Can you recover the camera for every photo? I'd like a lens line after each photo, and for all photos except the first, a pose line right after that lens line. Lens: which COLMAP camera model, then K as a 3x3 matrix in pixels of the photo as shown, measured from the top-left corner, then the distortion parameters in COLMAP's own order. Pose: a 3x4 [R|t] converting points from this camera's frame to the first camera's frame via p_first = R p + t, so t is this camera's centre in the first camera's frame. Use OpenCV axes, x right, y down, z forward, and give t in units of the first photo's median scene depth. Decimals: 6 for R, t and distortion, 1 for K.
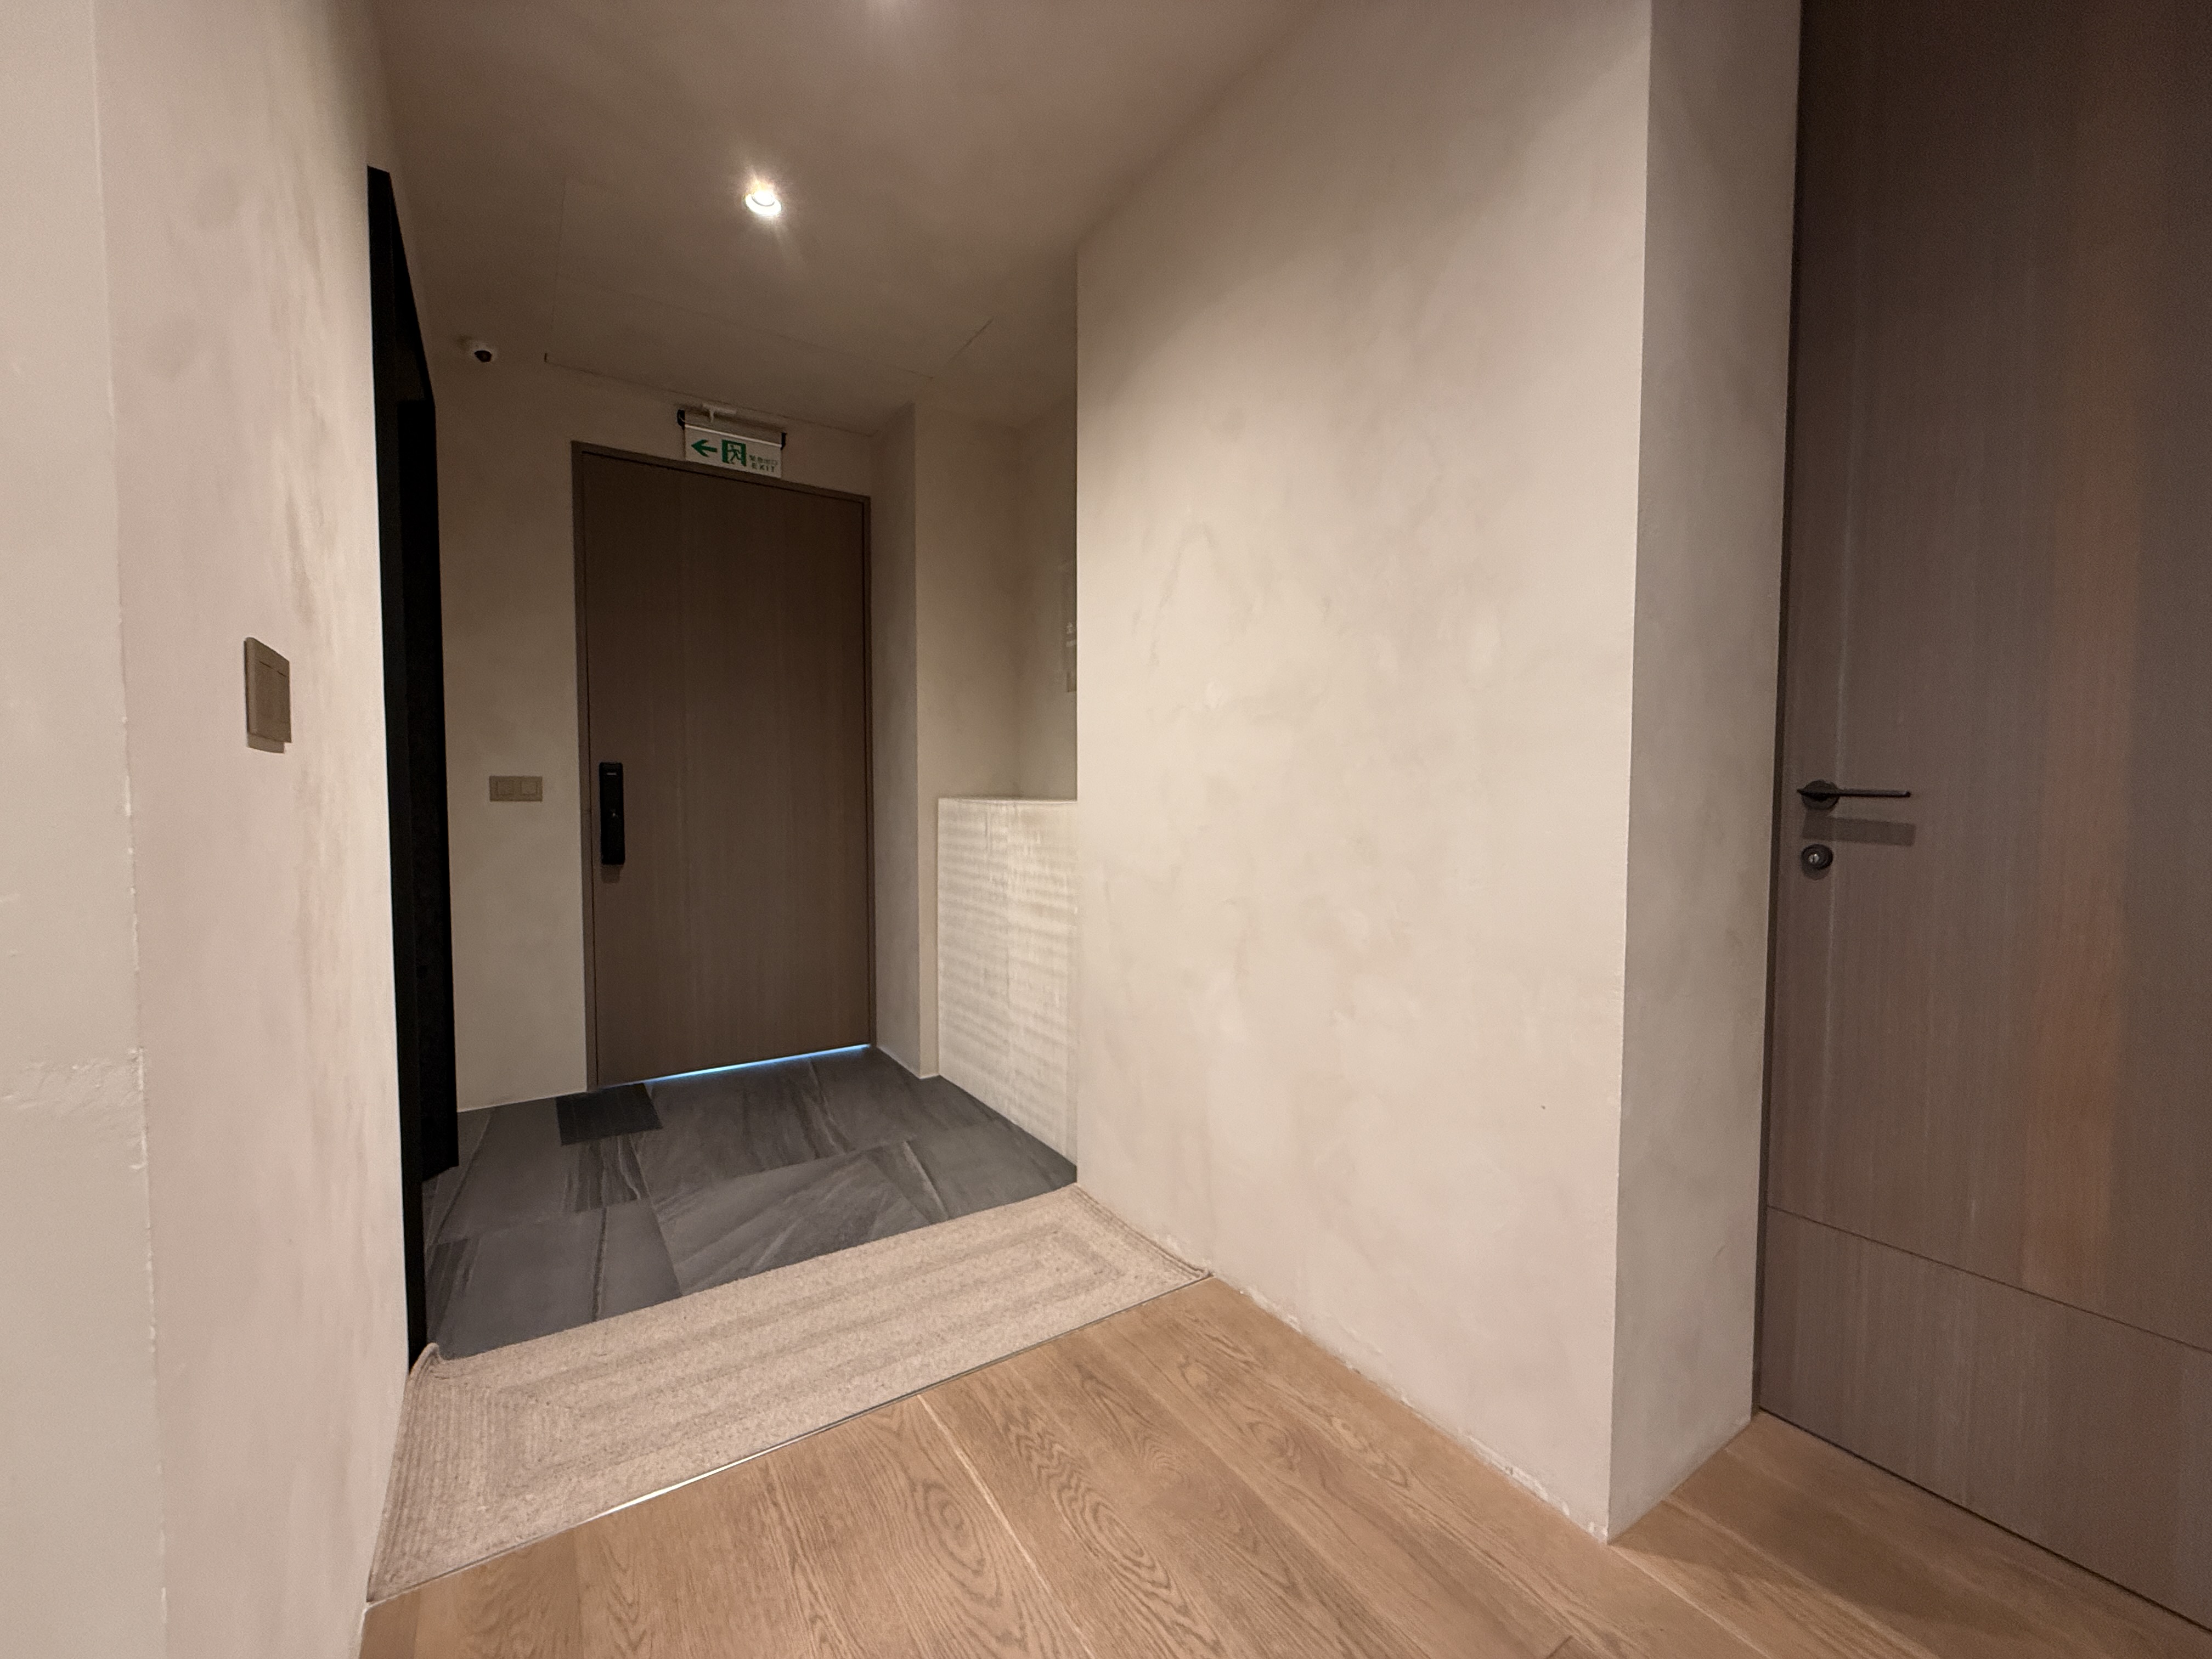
lens RADIAL K [[890.0, 0, 1106.0], [0, 890.0, 829.5], [0, 0, 1]] dist [0.001645, 0.000219]
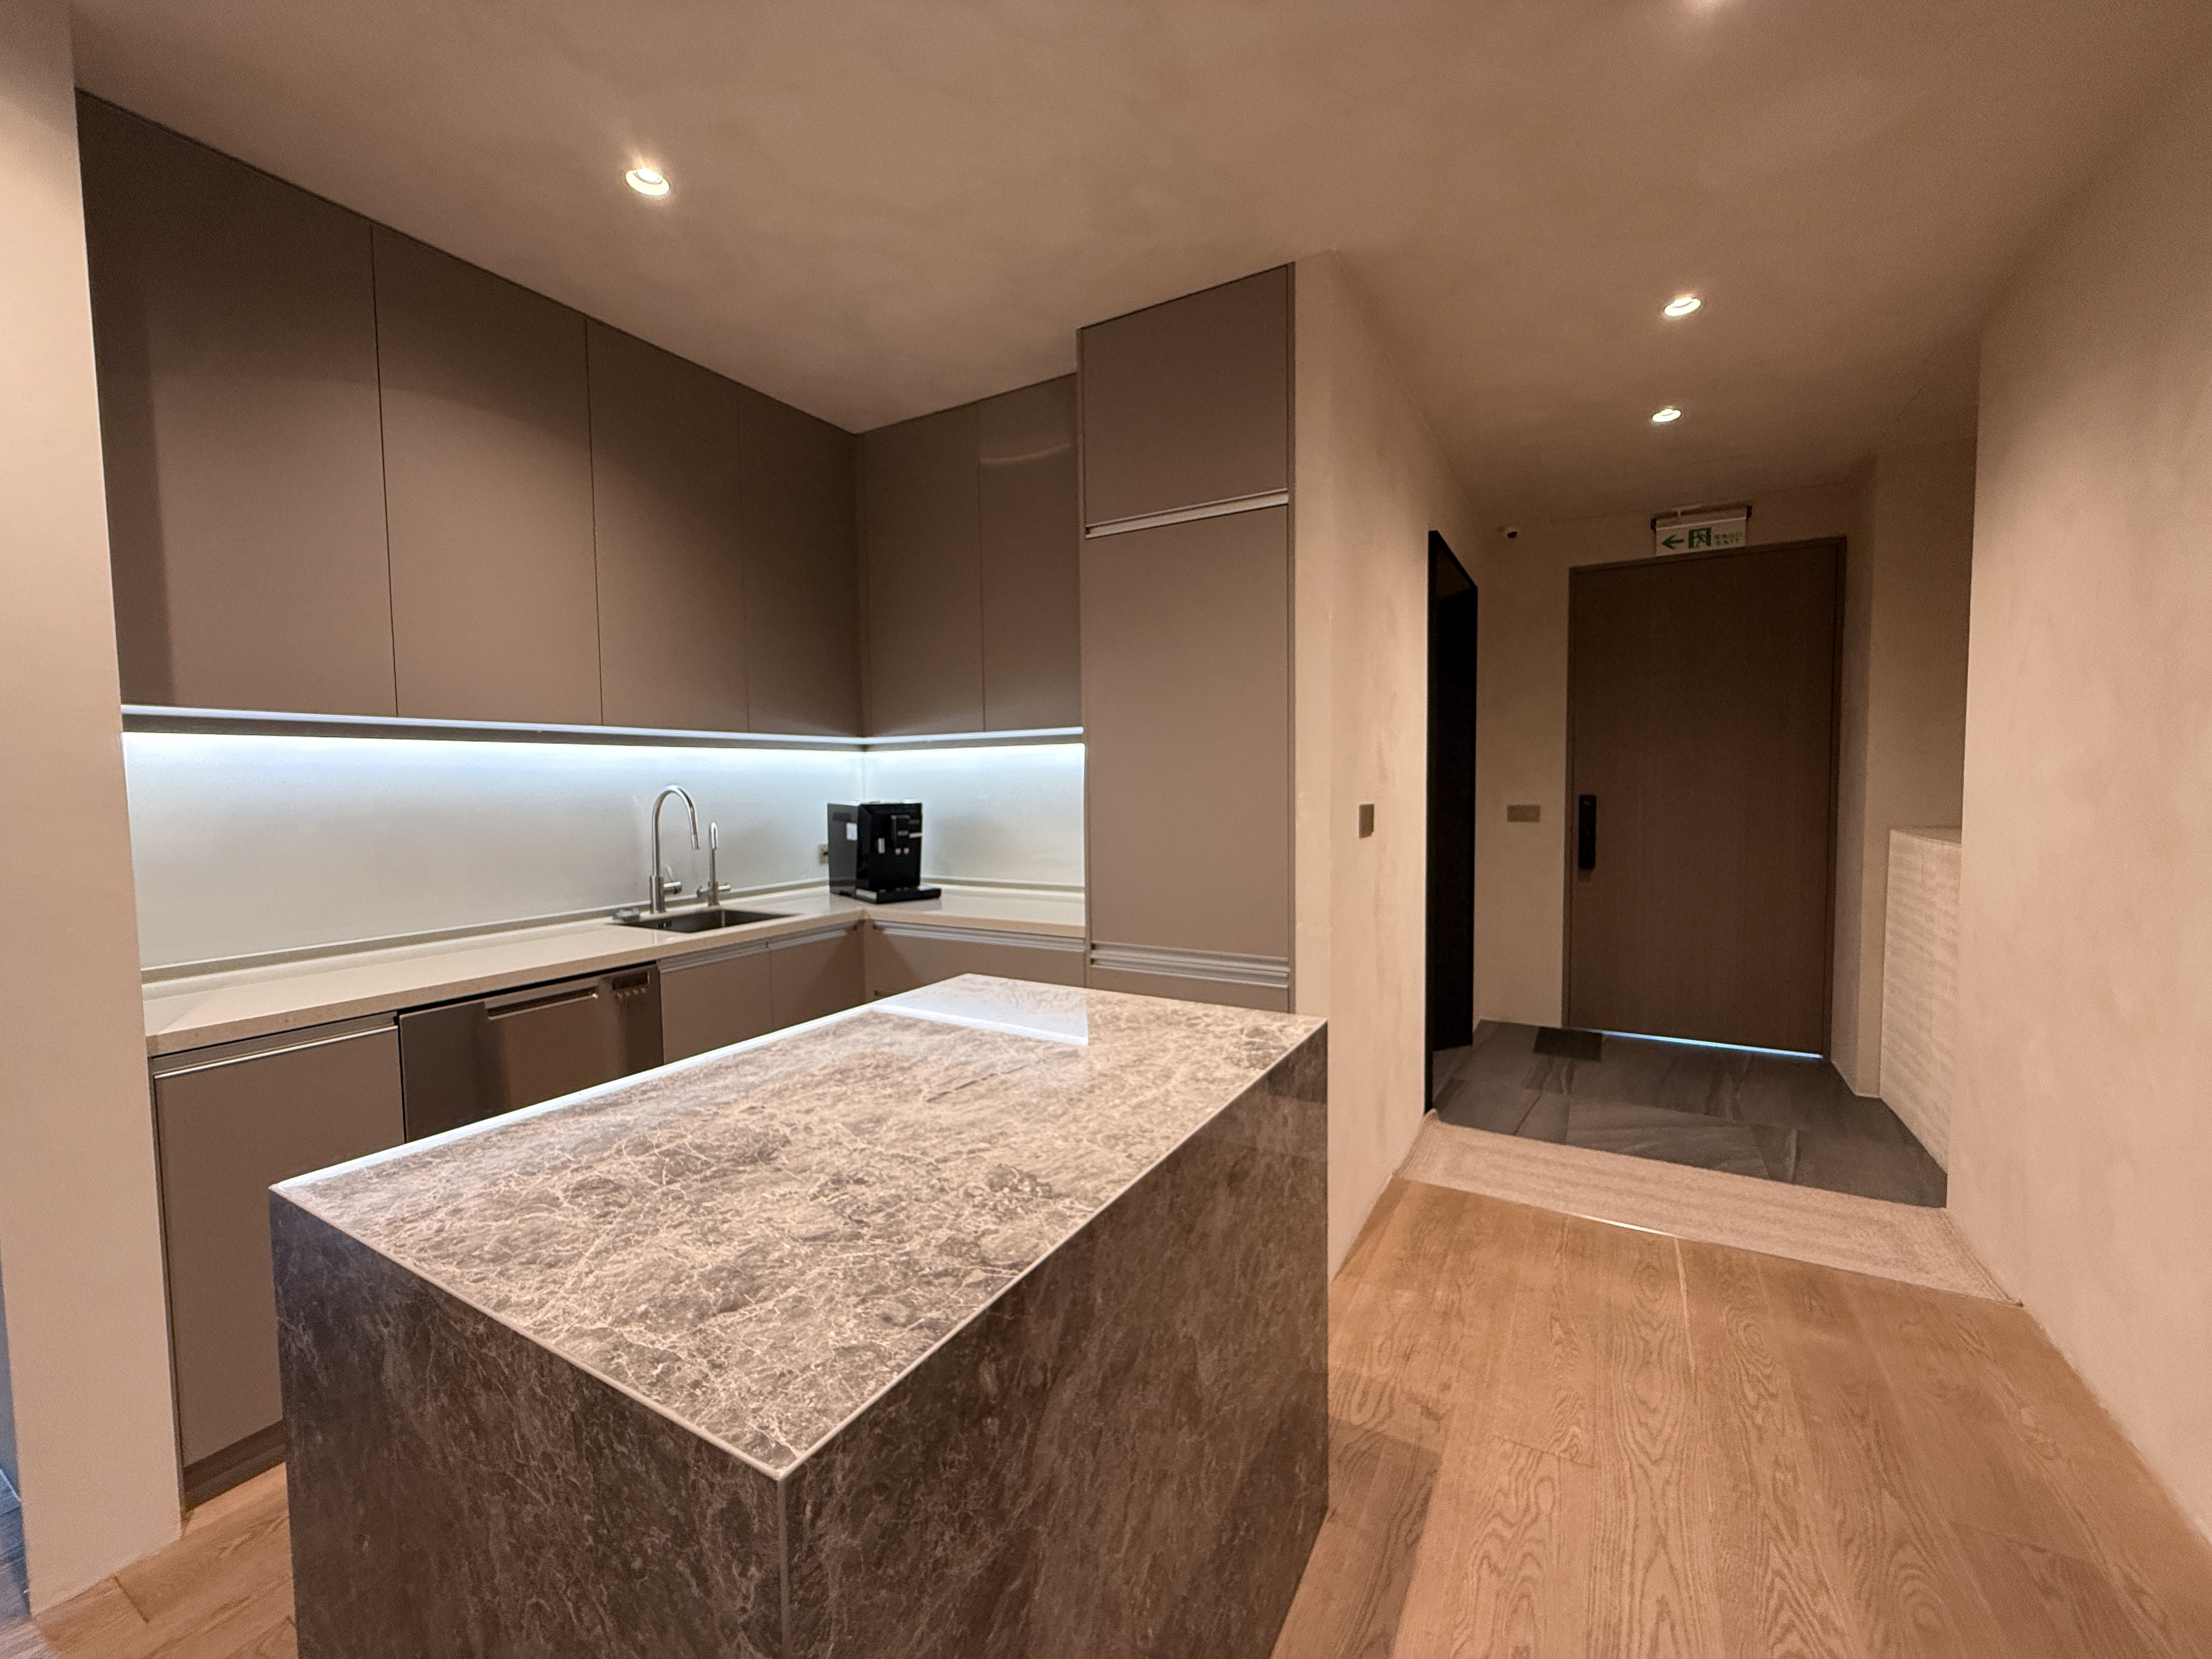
lens RADIAL K [[890.0, 0, 1106.0], [0, 890.0, 829.5], [0, 0, 1]] dist [0.001645, 0.000219]
pose [[0.453717, 0.042499, -0.890132, 0.362425], [-0.026118, 0.999067, 0.034387, -0.053670], [0.890763, 0.007647, 0.454404, -0.311846]]
